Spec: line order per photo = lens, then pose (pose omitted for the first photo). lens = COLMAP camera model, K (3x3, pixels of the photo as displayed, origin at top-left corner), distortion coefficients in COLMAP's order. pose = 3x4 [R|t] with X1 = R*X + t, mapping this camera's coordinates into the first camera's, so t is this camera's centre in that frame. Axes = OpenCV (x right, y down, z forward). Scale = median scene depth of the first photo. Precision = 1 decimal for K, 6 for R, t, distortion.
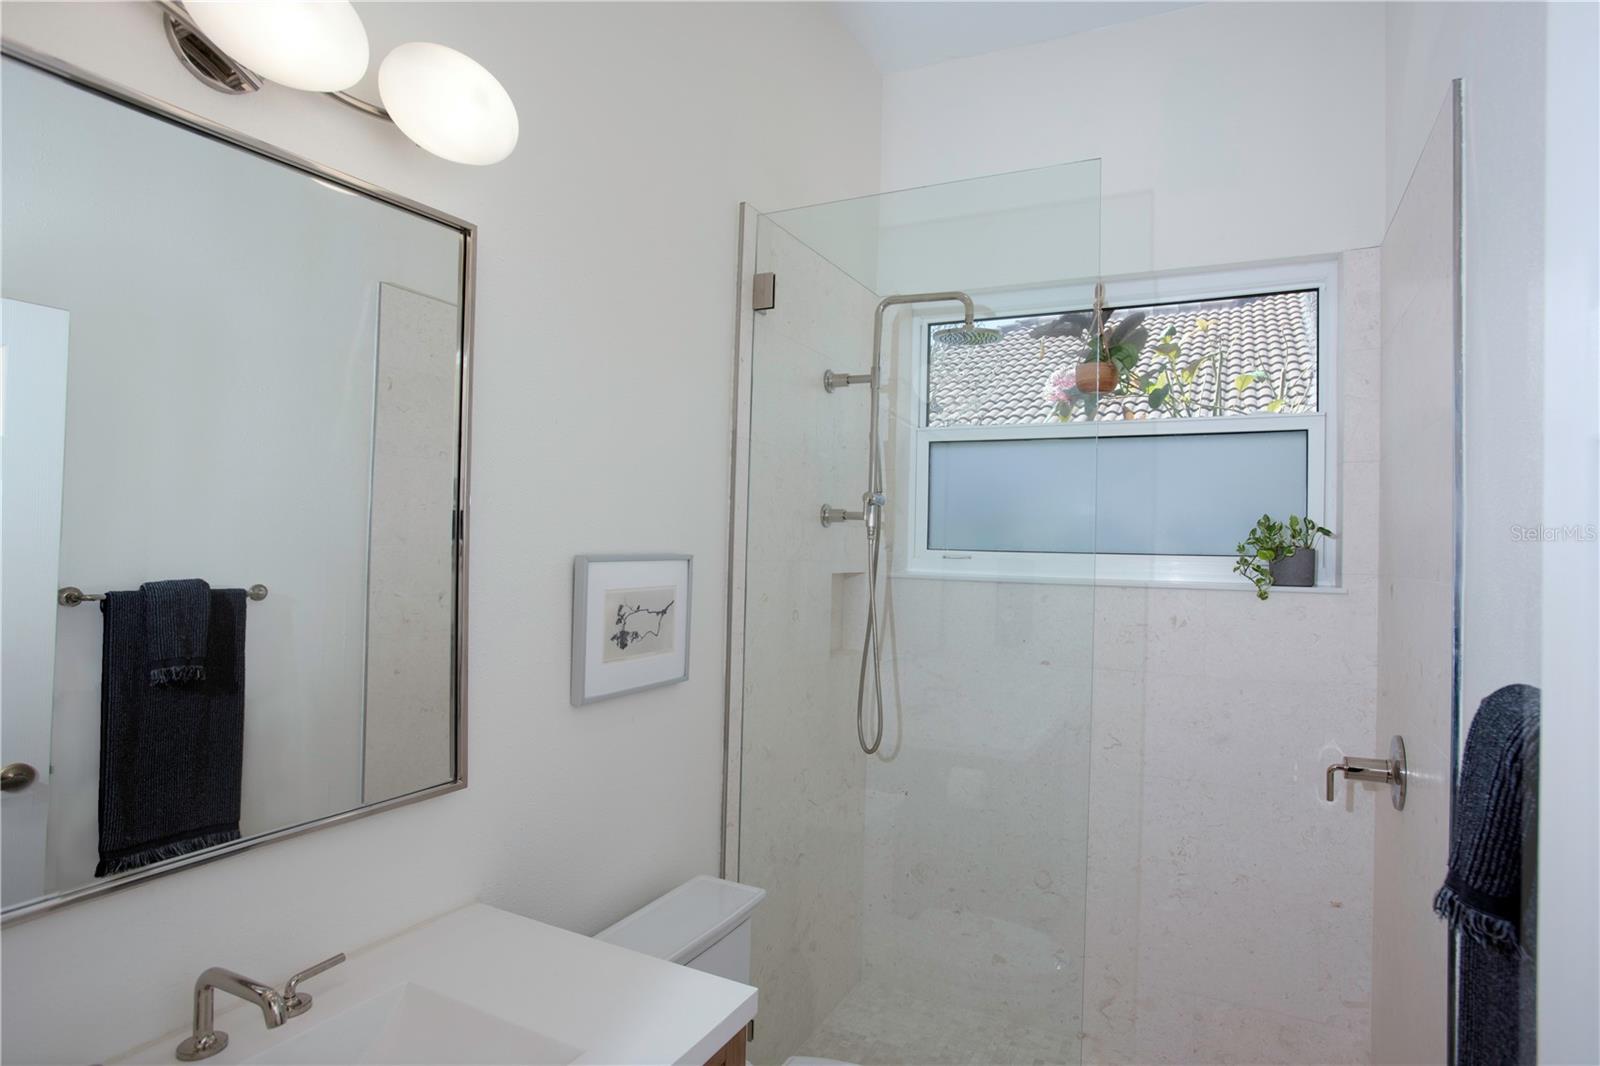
lens RADIAL K [[860.7, 0, 800.7], [0, 860.7, 533.6], [0, 0, 1]] dist [0.000119, -0.000069]
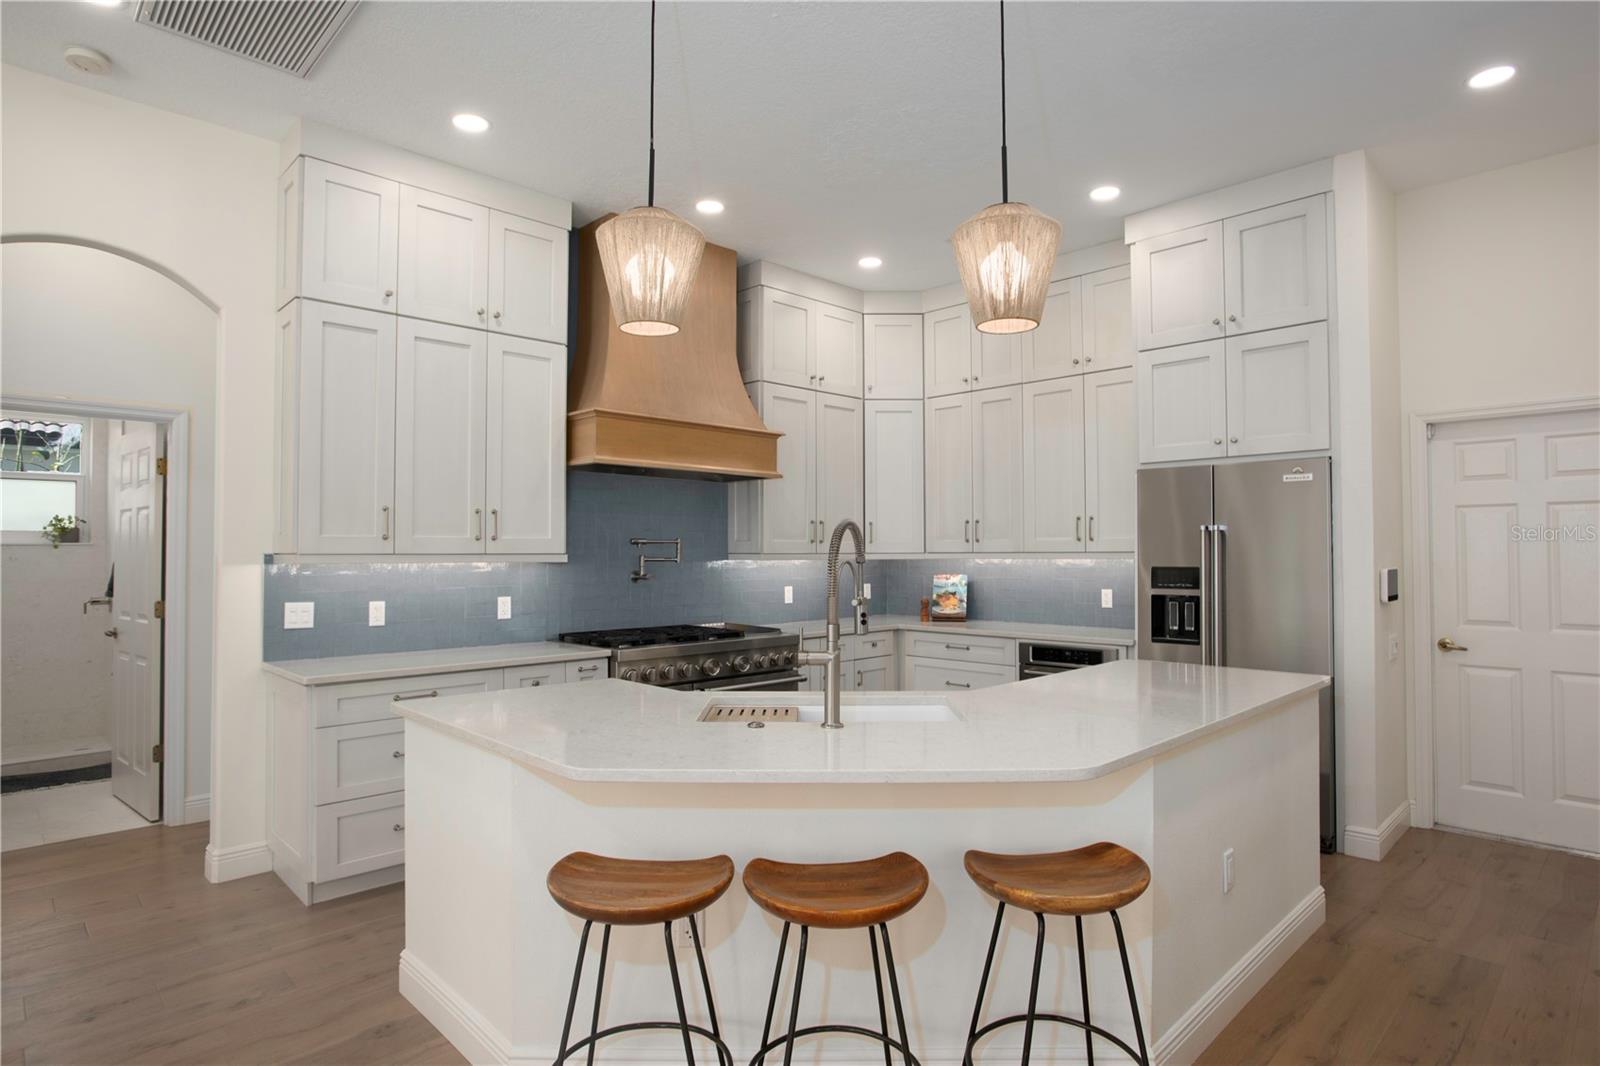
lens RADIAL K [[860.7, 0, 799.5], [0, 860.7, 532.8], [0, 0, 1]] dist [0.000119, -0.000069]
pose [[0.312461, 0.001278, 0.949930, -1.164744], [-0.007943, 0.999968, 0.001268, 0.011463], [-0.949897, -0.007941, 0.312461, -1.835886]]
